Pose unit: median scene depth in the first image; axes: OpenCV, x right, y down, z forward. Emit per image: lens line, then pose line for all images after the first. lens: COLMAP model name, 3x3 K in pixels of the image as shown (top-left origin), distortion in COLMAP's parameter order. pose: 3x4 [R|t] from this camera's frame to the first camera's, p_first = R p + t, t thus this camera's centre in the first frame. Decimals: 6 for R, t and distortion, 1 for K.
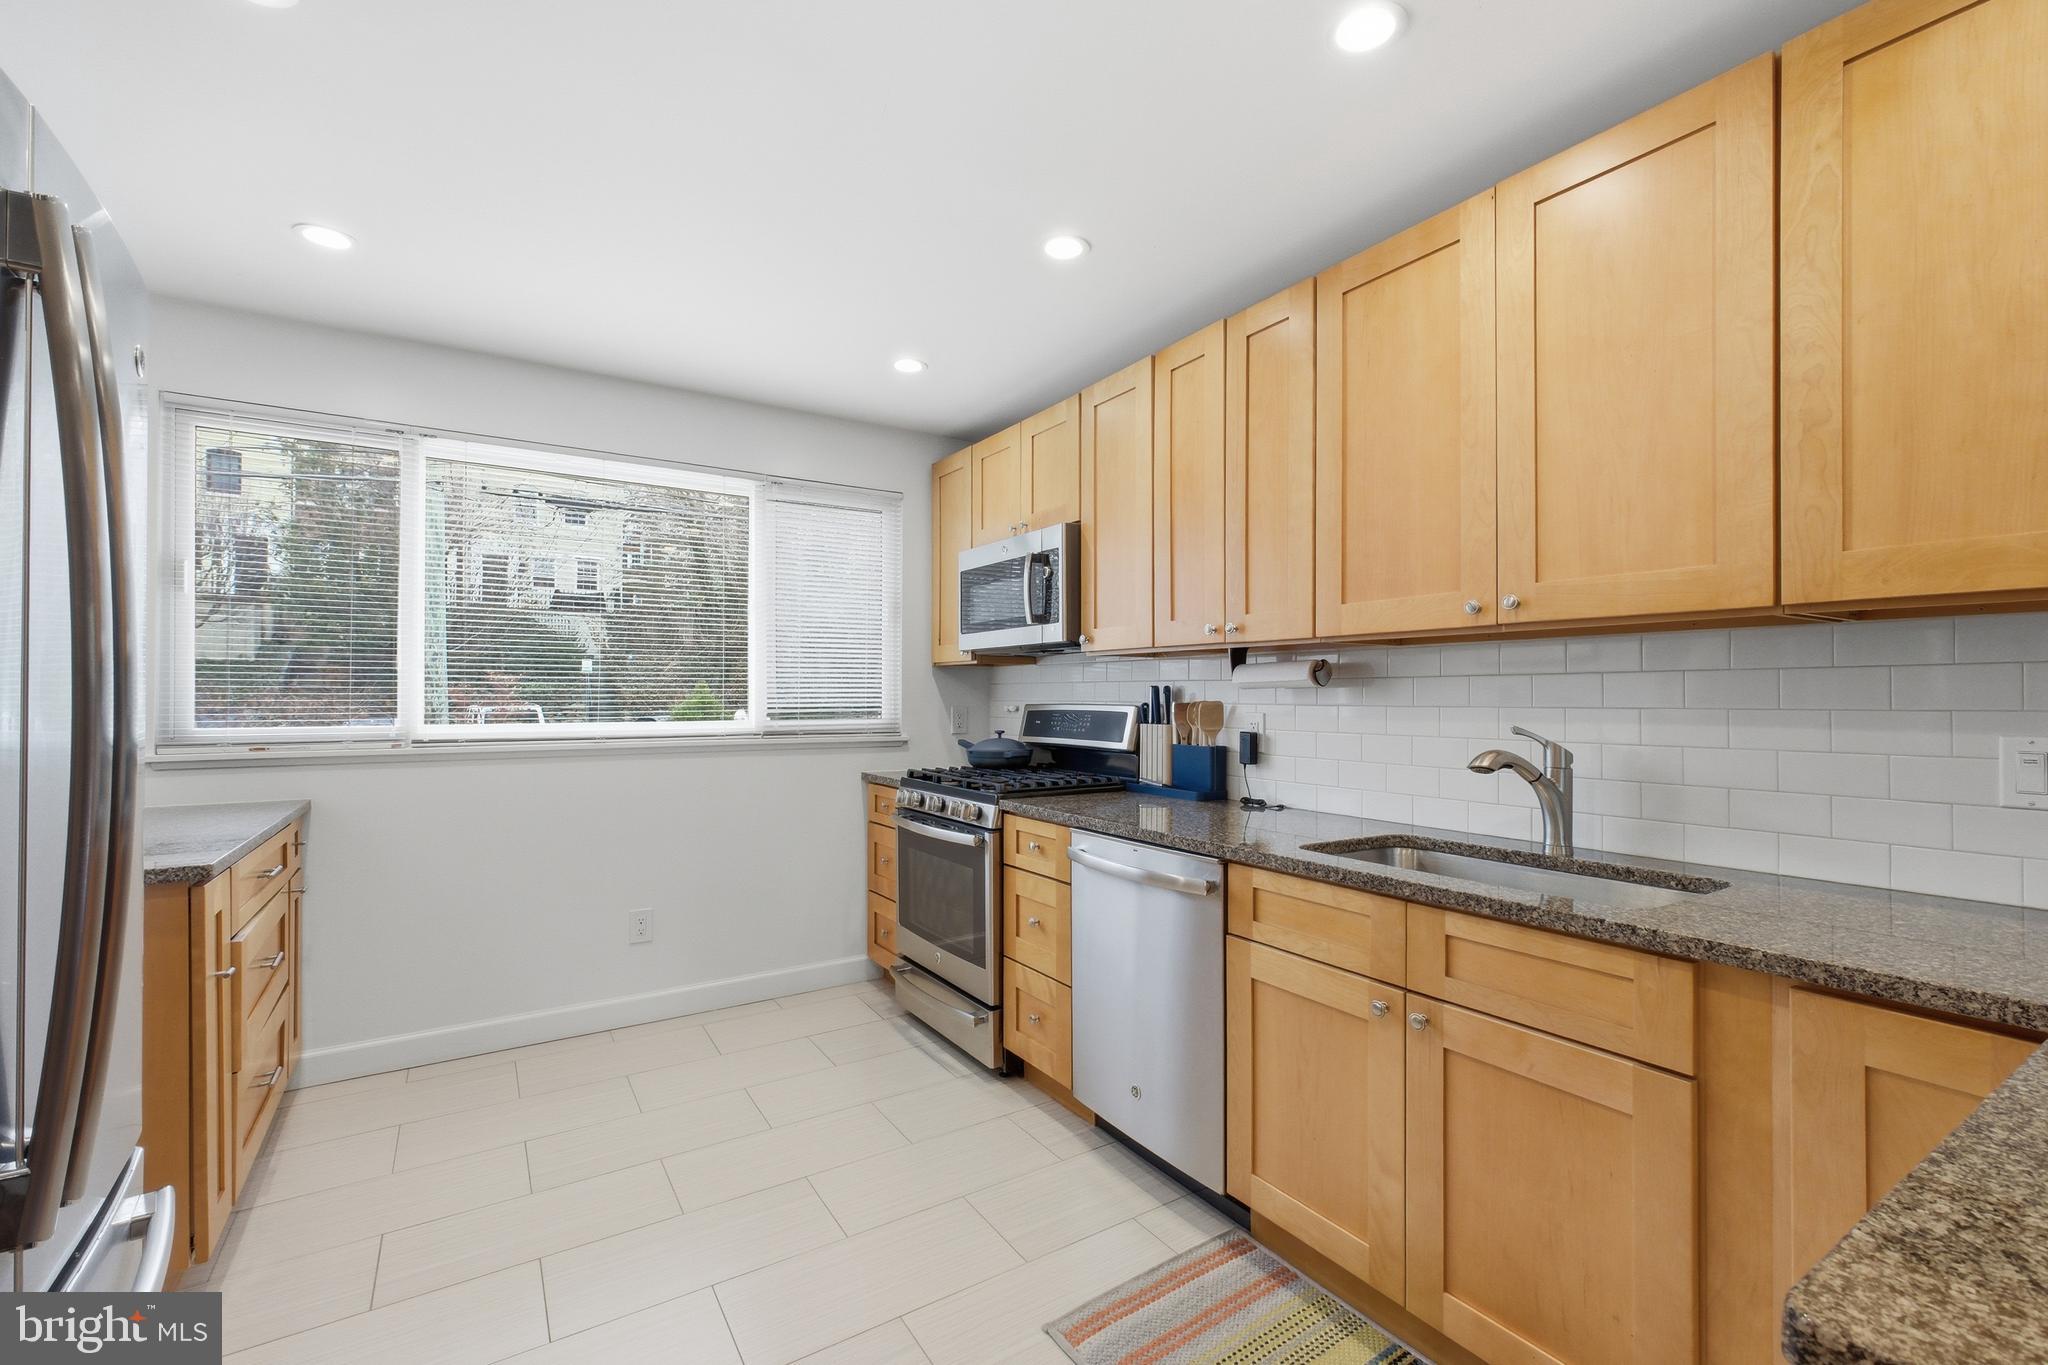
lens RADIAL K [[877.2, 0, 1025.2], [0, 877.2, 686.4], [0, 0, 1]] dist [-0.001462, 0.000898]
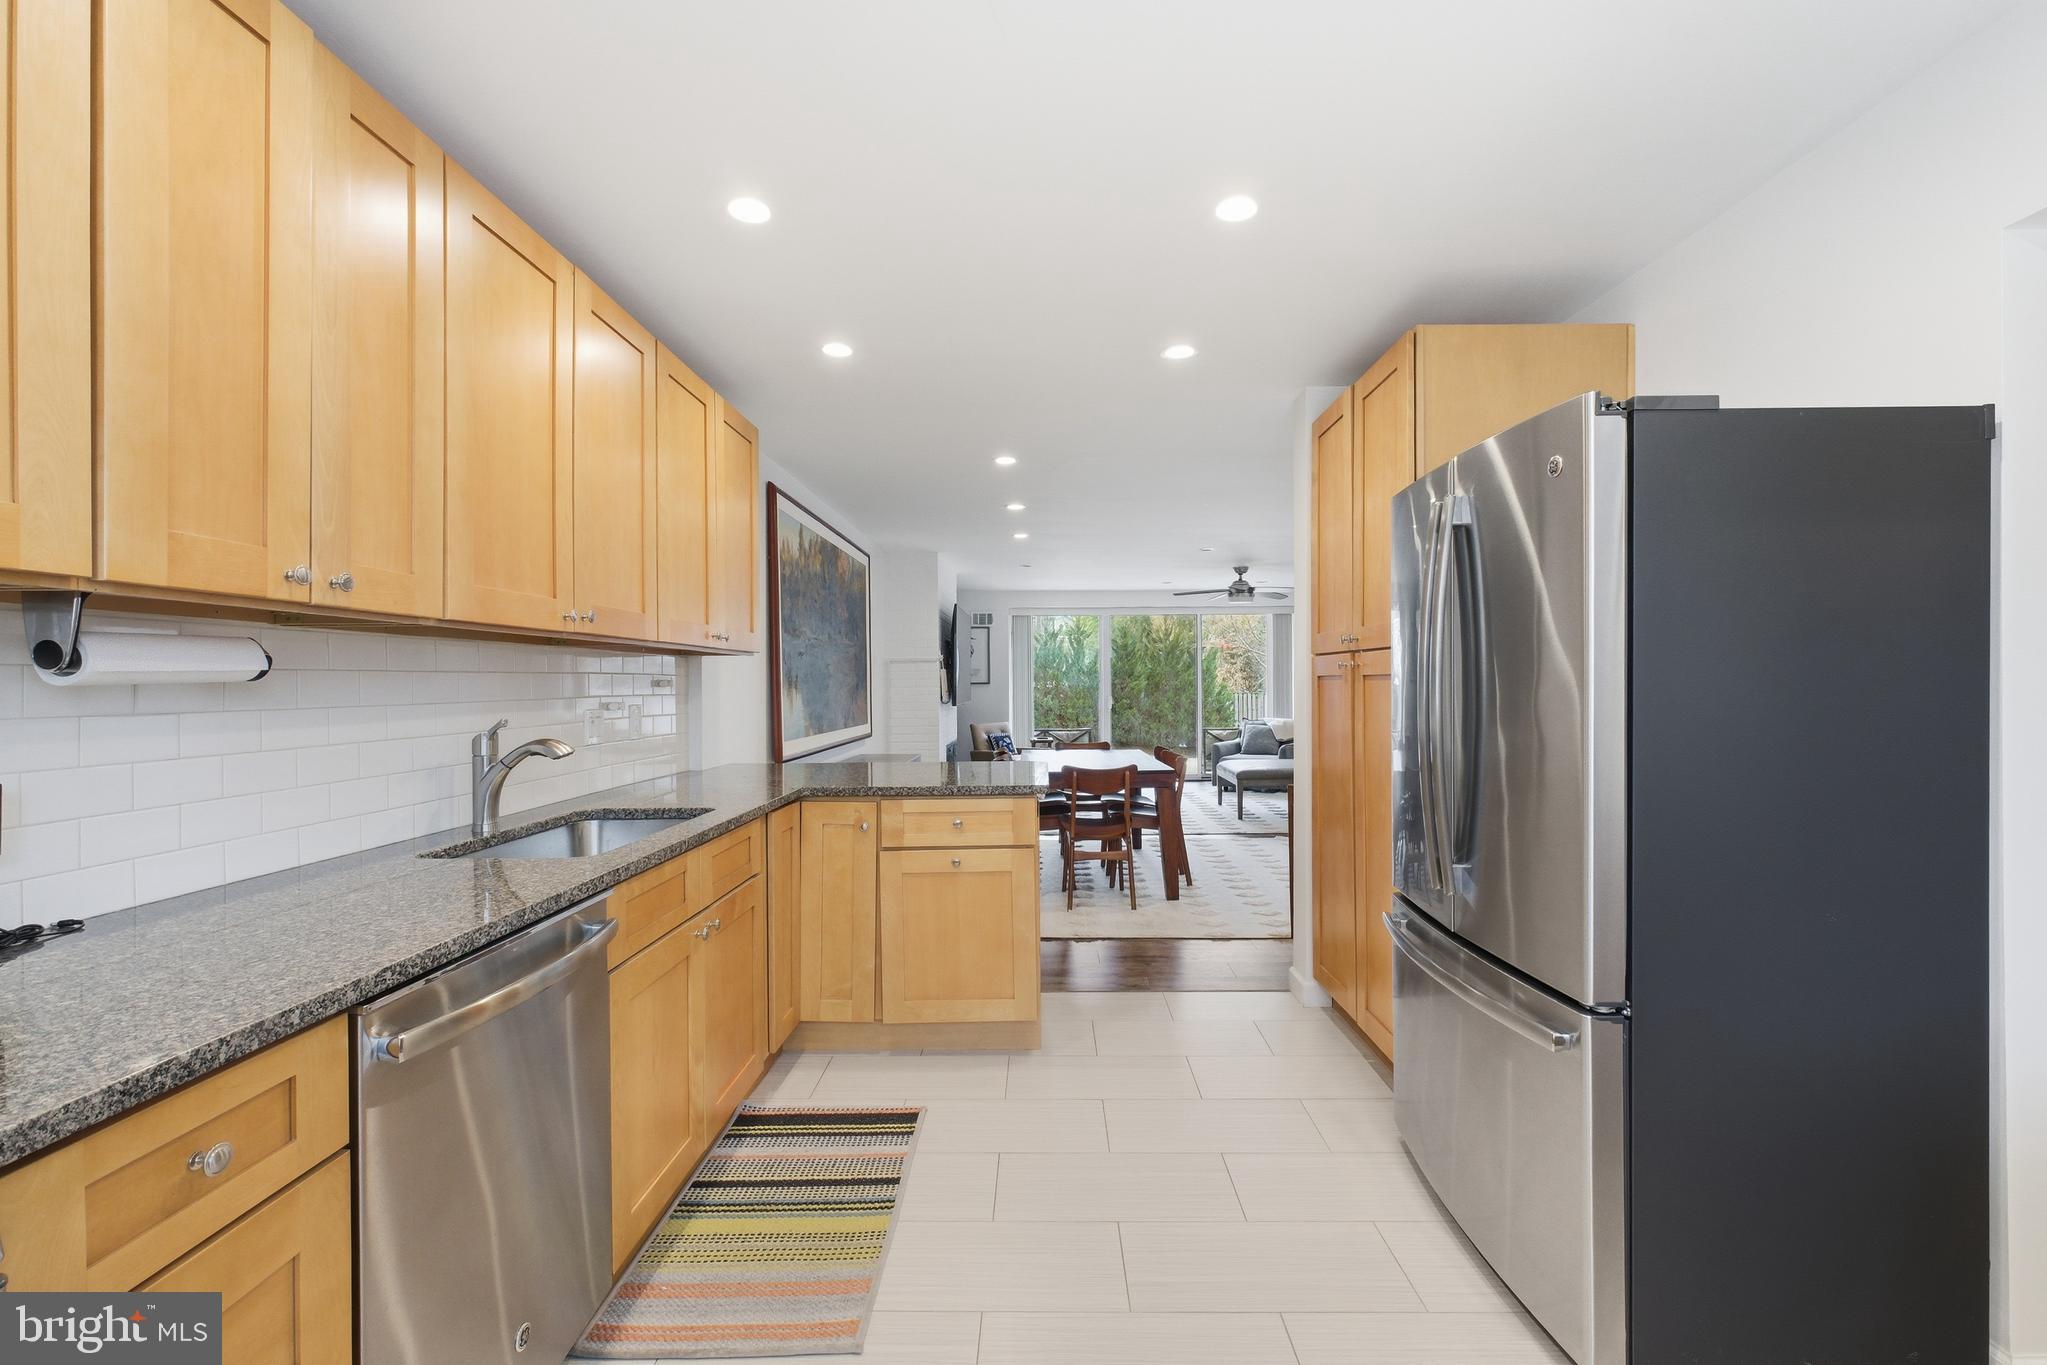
lens RADIAL K [[876.7, 0, 1044.0], [0, 876.7, 681.2], [0, 0, 1]] dist [-0.001462, 0.000898]
pose [[-0.844728, 0.004139, 0.535180, -0.378182], [-0.000635, 0.999962, -0.008736, 0.004138], [-0.535196, -0.007719, -0.844693, 0.974503]]
